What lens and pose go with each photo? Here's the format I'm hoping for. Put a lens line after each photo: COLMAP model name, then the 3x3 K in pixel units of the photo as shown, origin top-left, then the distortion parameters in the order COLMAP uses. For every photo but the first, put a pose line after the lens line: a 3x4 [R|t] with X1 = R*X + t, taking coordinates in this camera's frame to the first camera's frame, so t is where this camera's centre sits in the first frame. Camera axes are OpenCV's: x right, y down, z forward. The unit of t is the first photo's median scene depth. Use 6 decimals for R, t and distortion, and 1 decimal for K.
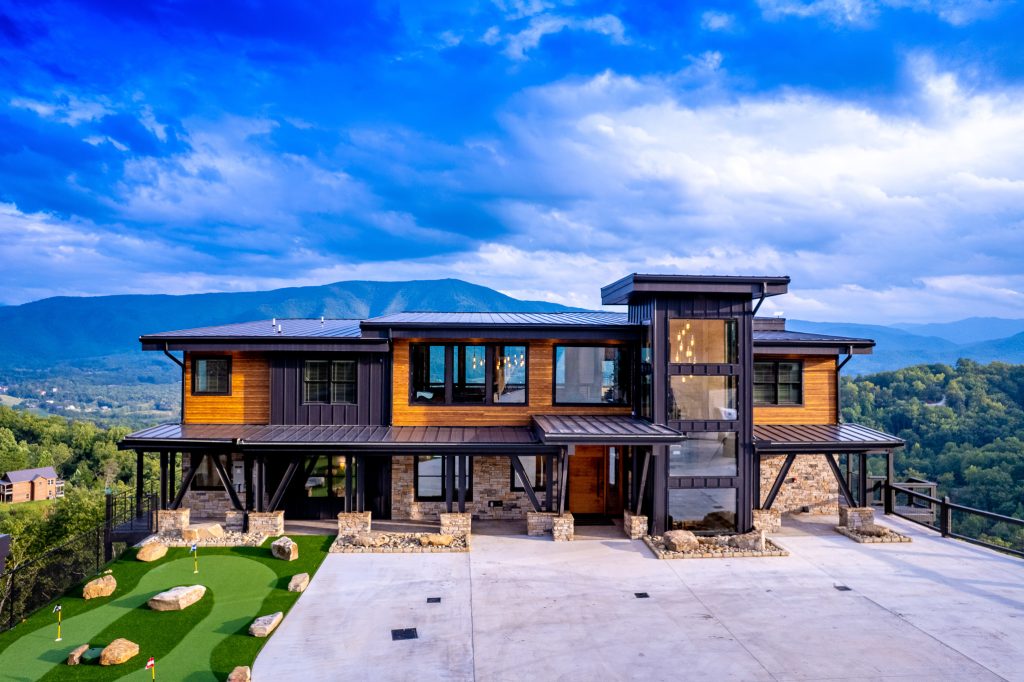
lens RADIAL K [[706.0, 0, 515.5], [0, 706.0, 341.2], [0, 0, 1]] dist [-0.031689, 0.003929]
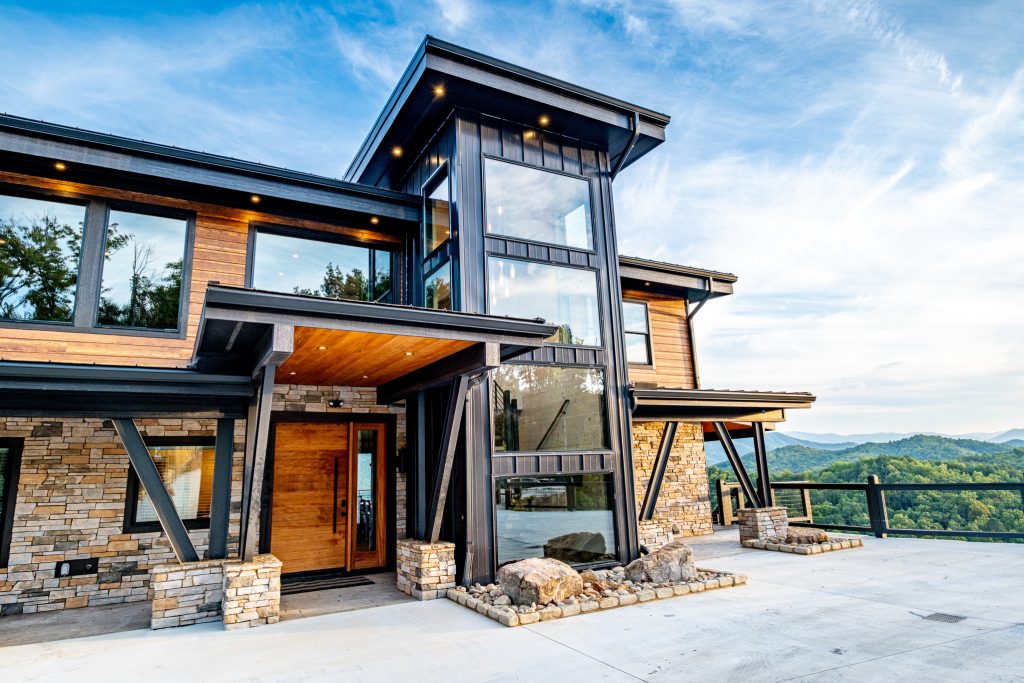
lens RADIAL K [[620.8, 0, 522.8], [0, 620.8, 336.9], [0, 0, 1]] dist [-0.006612, 0.000510]
pose [[0.900975, 0.049807, 0.431002, 0.045575], [0.045302, 0.977159, -0.207623, 0.195906], [-0.431499, 0.206588, 0.878140, 0.575964]]
